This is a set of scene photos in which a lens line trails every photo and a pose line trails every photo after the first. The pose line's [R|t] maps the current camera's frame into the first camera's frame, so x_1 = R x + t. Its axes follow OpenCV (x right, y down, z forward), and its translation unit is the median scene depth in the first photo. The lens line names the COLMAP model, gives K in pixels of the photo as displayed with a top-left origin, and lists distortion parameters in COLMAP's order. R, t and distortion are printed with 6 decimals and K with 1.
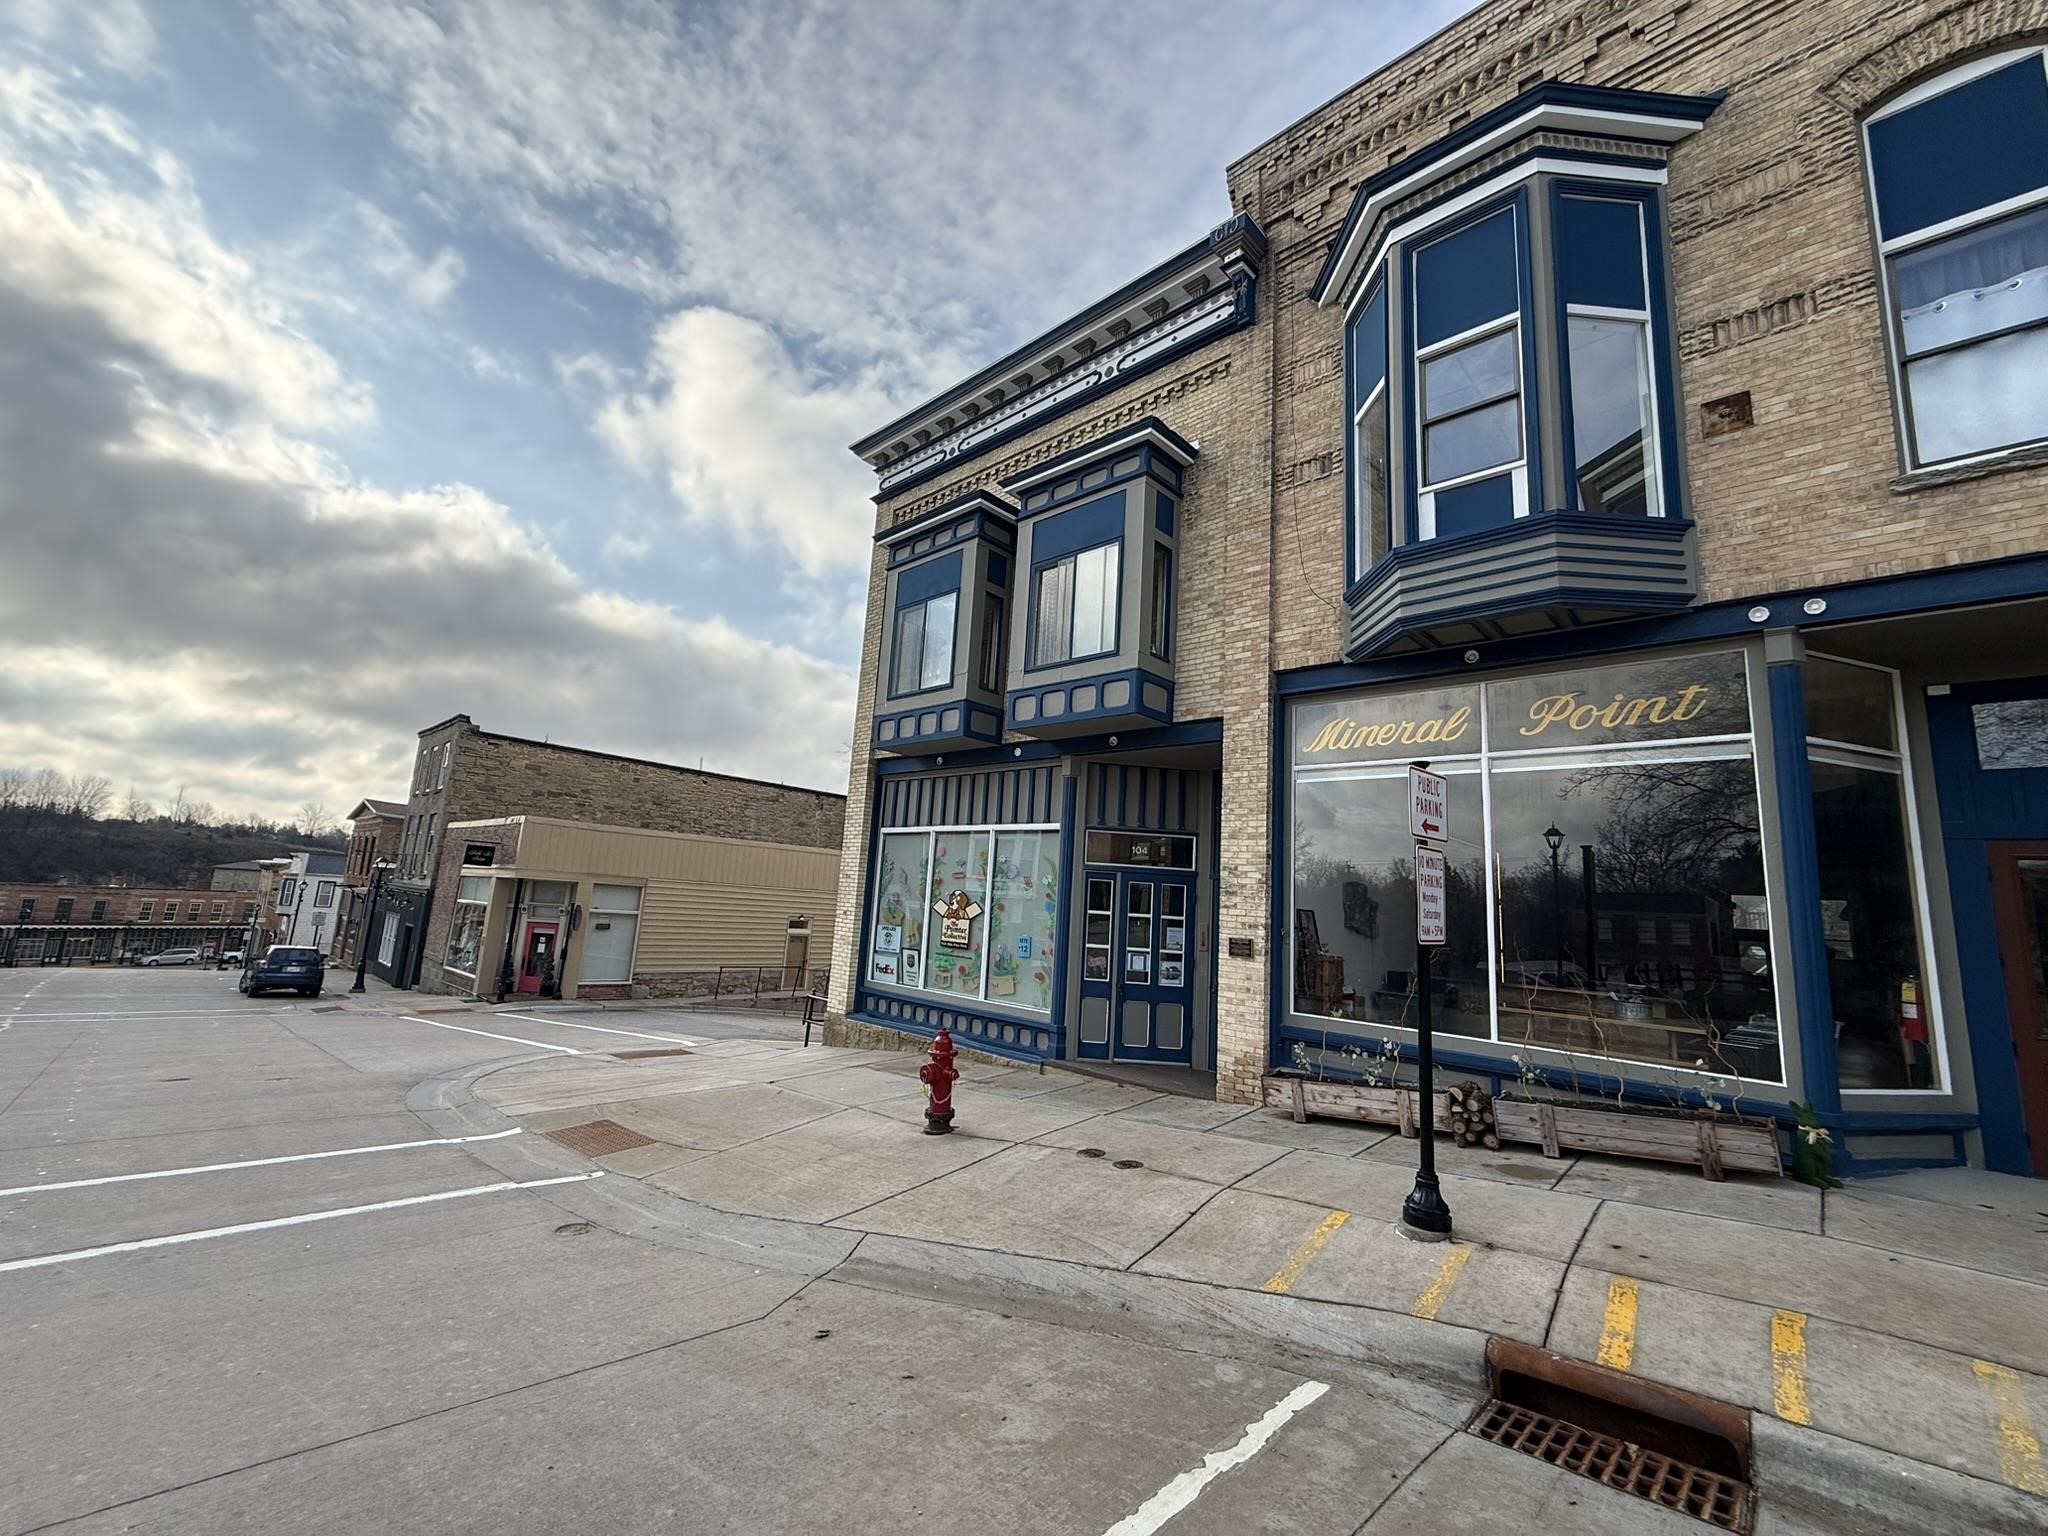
lens RADIAL K [[830.6, 0, 1010.2], [0, 830.6, 771.1], [0, 0, 1]] dist [-0.015001, 0.000127]
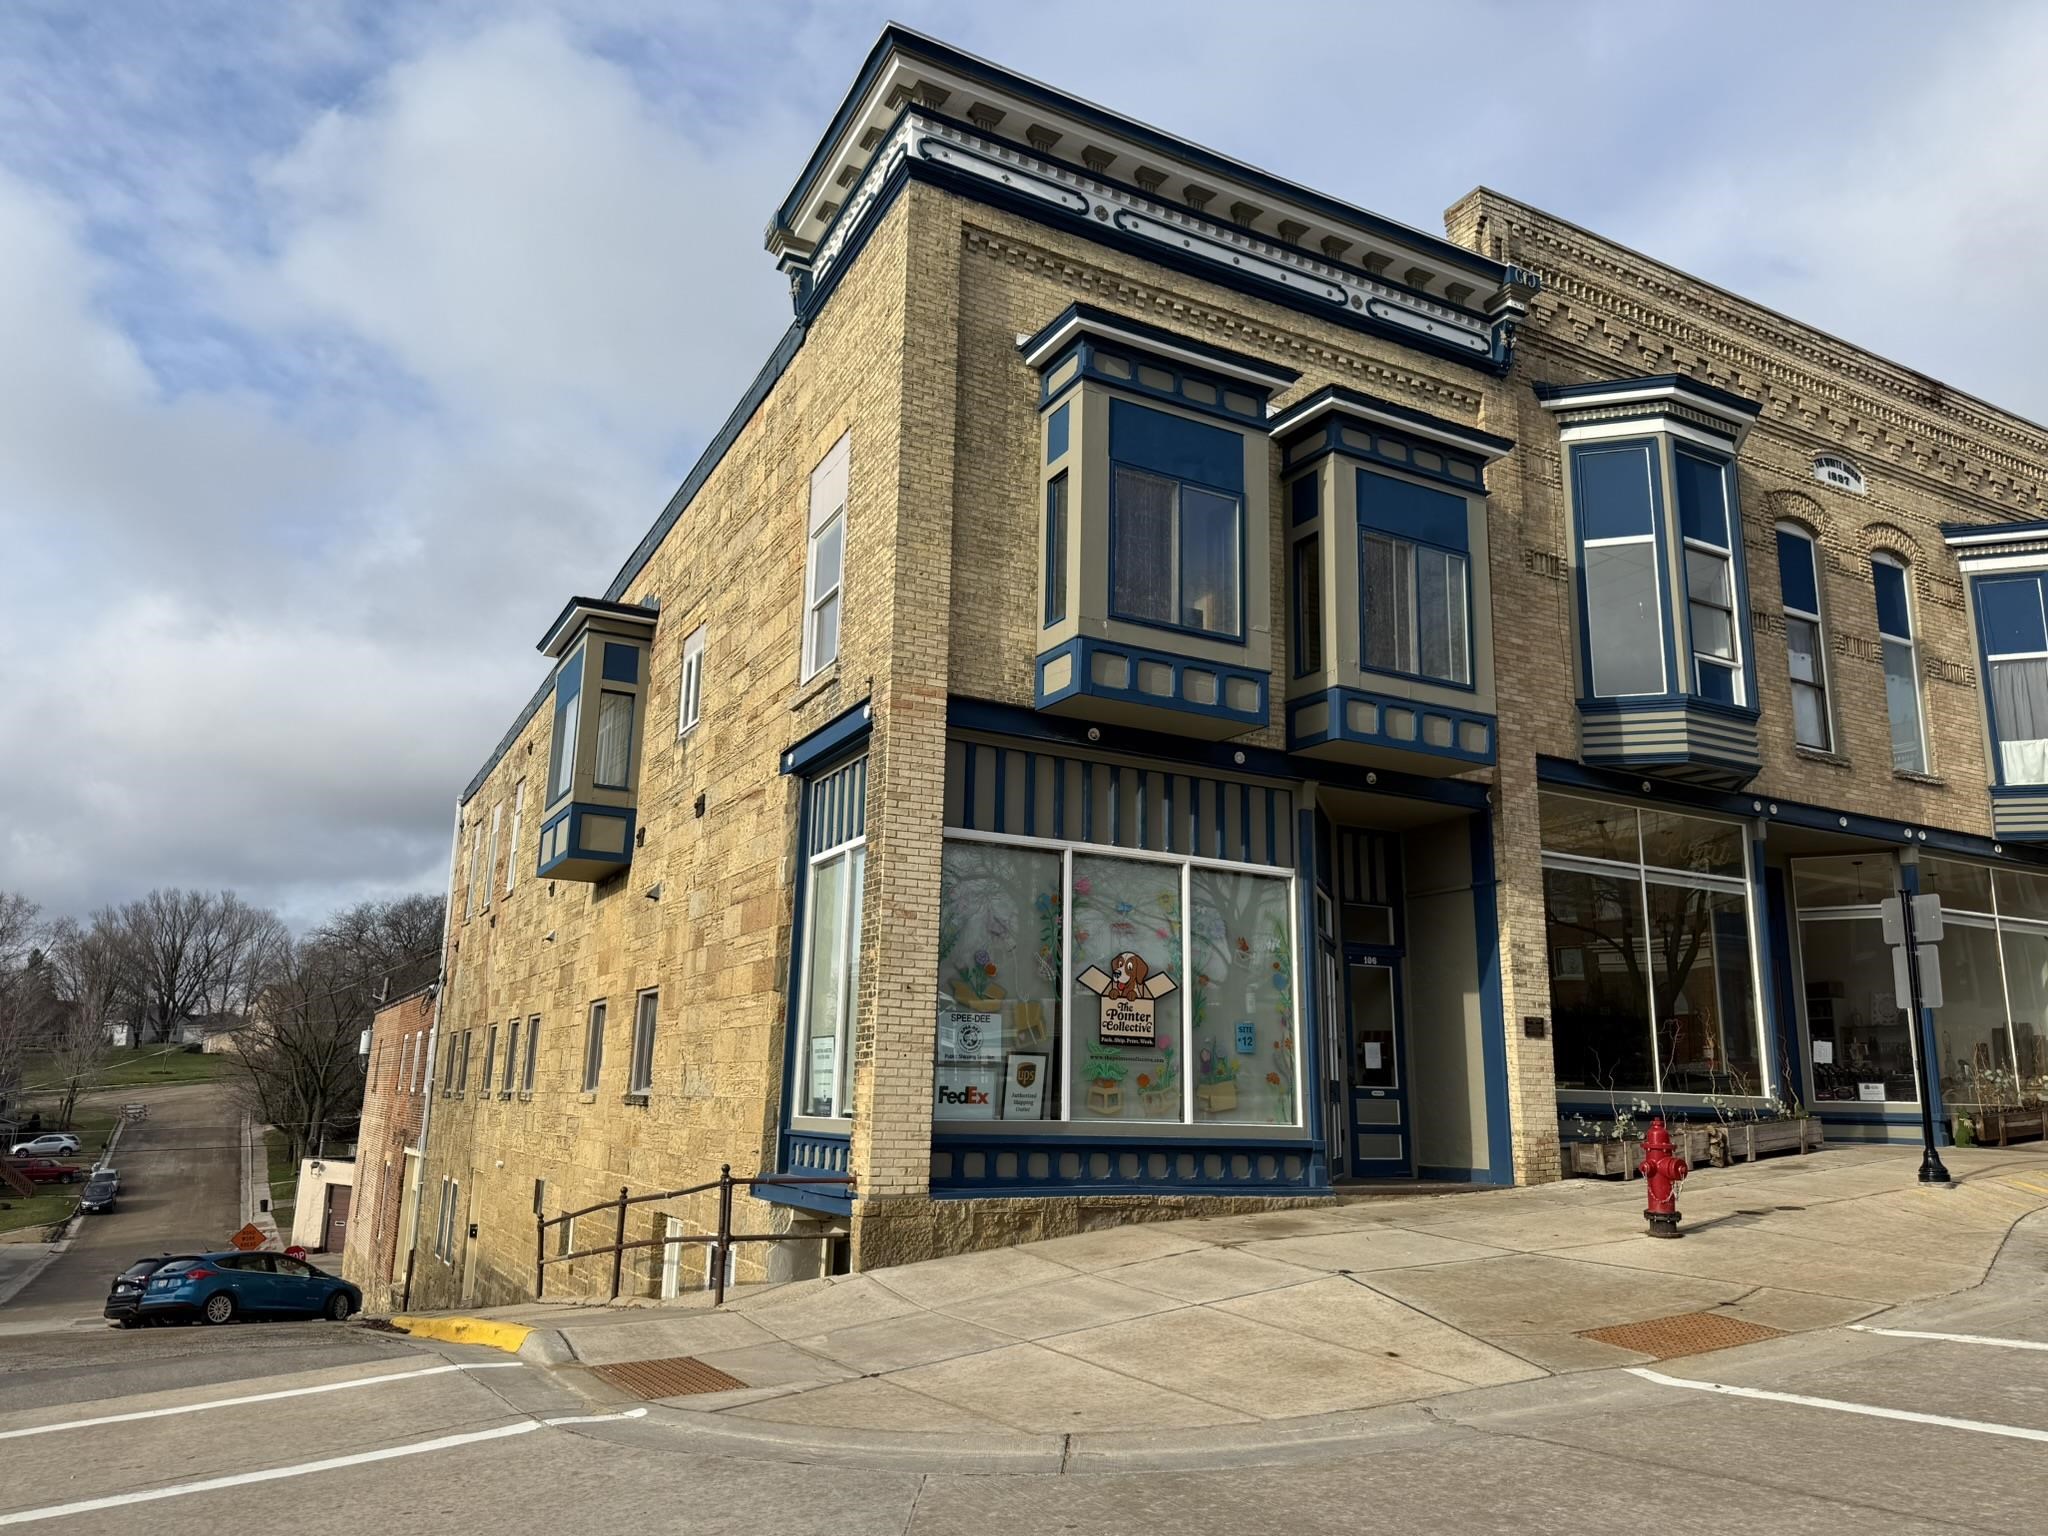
lens RADIAL K [[1436.5, 0, 1015.3], [0, 1436.5, 767.9], [0, 0, 1]] dist [0.032250, -0.060337]
pose [[0.295986, 0.148802, 0.943531, -1.255830], [-0.162322, 0.981260, -0.103831, 0.151086], [-0.941299, -0.122424, 0.314593, 0.860136]]
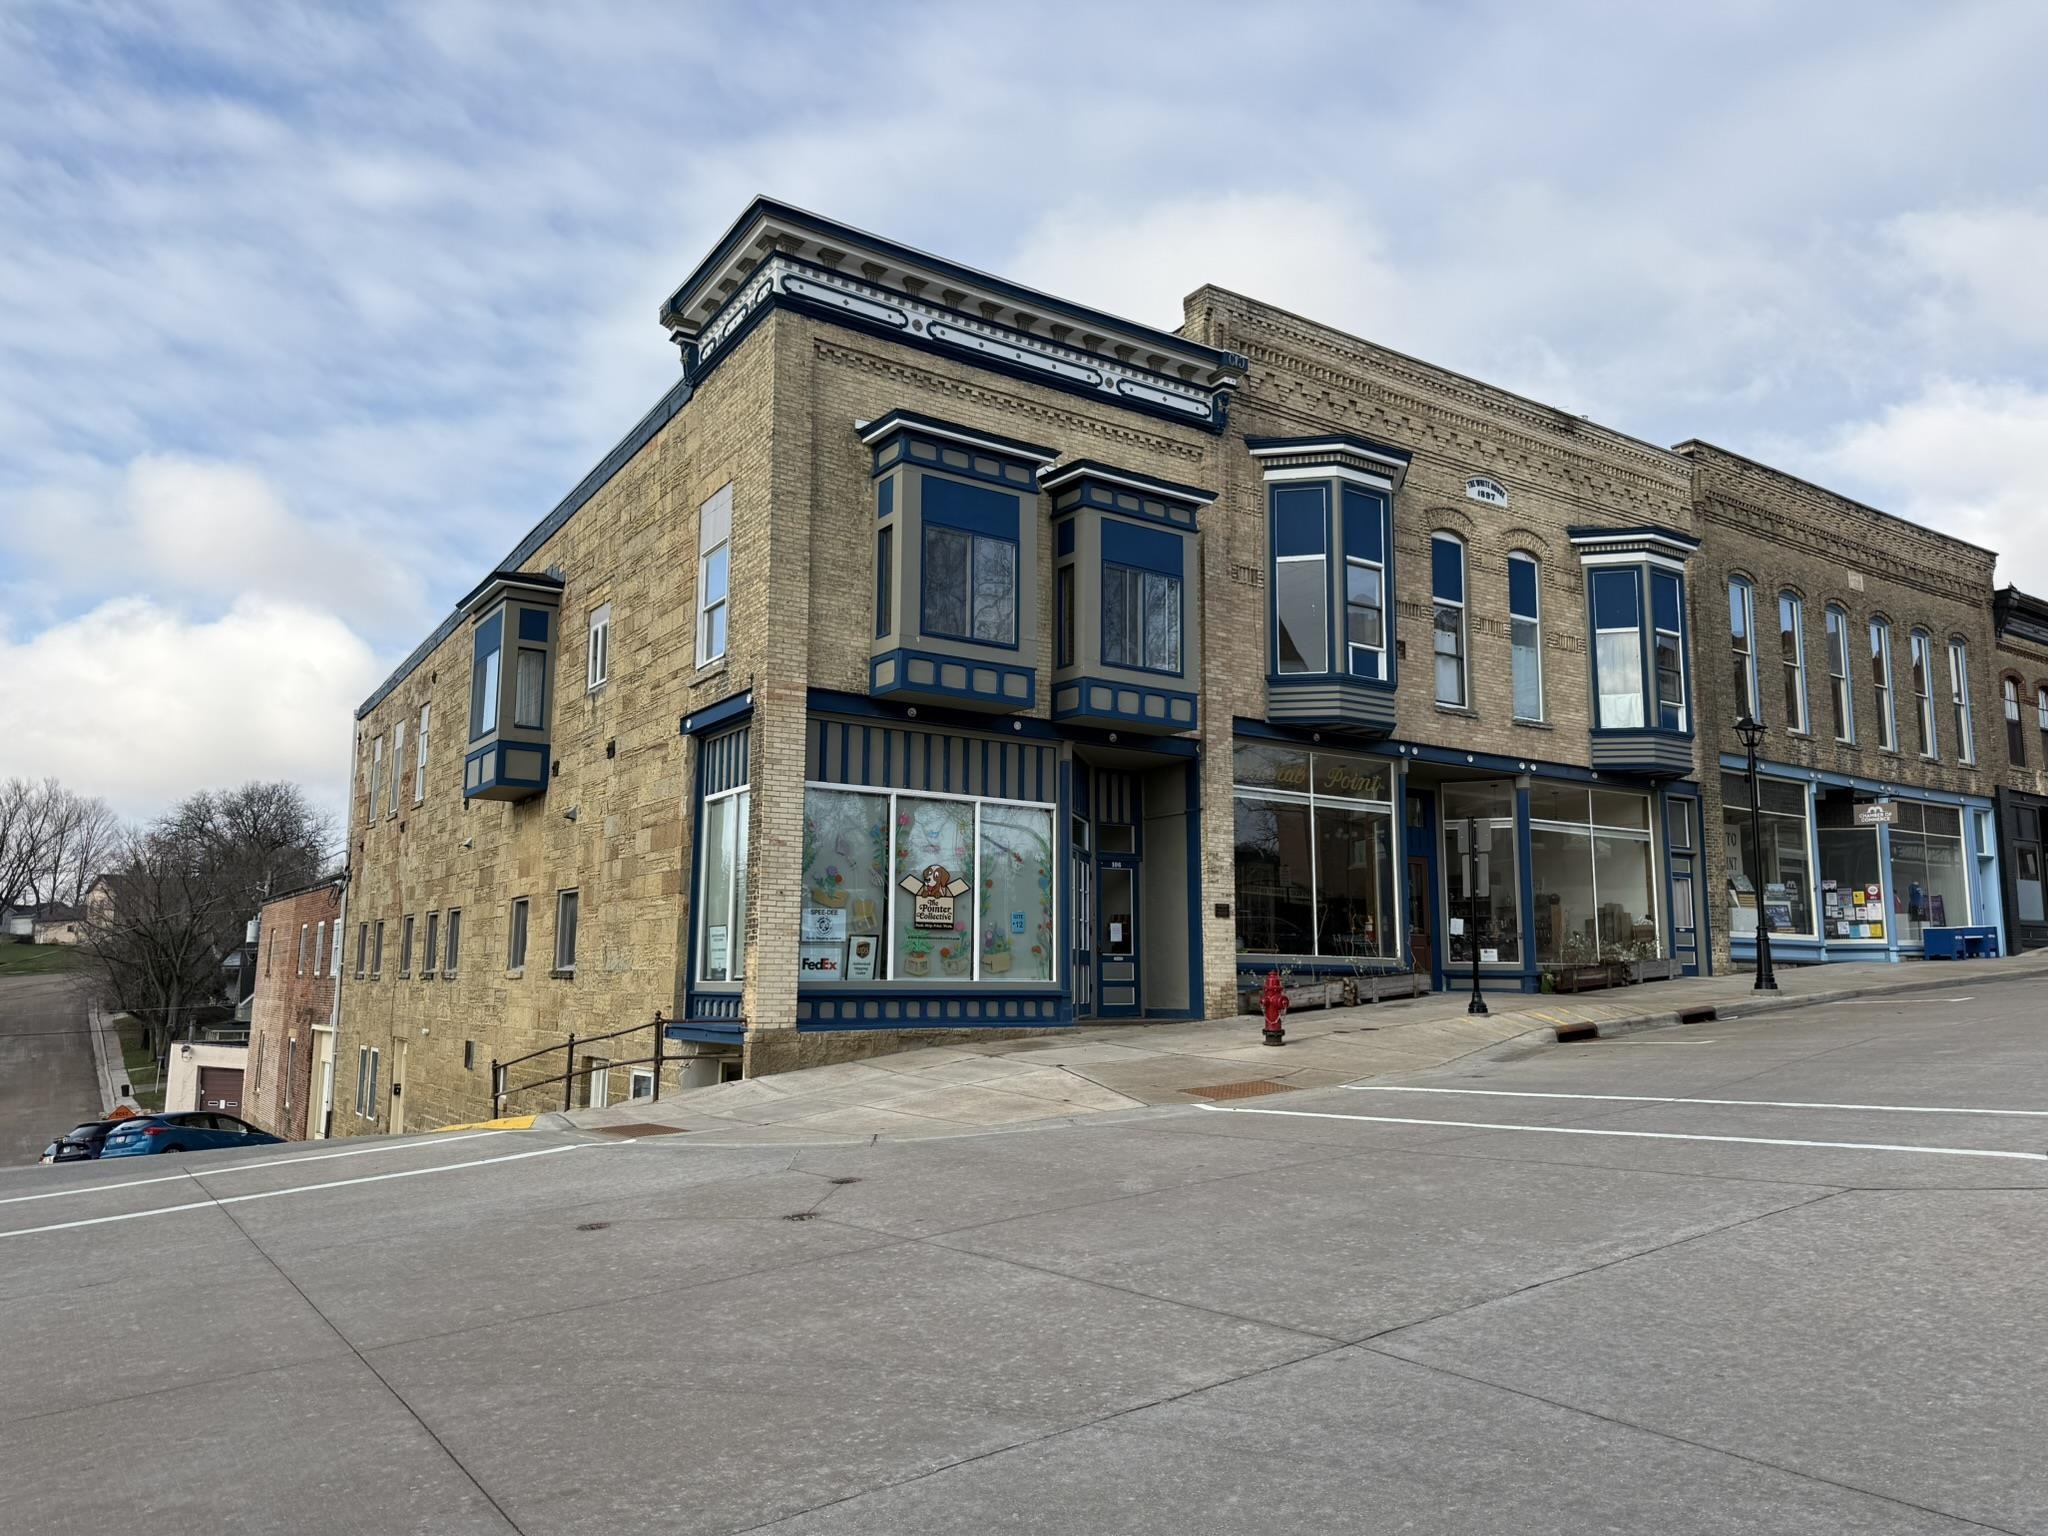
lens RADIAL K [[1436.5, 0, 1016.6], [0, 1436.5, 781.9], [0, 0, 1]] dist [0.032250, -0.060337]
pose [[0.195810, 0.061363, 0.978720, -1.754321], [-0.157751, 0.987013, -0.030322, 0.100182], [-0.967870, -0.148457, 0.202947, 0.697114]]
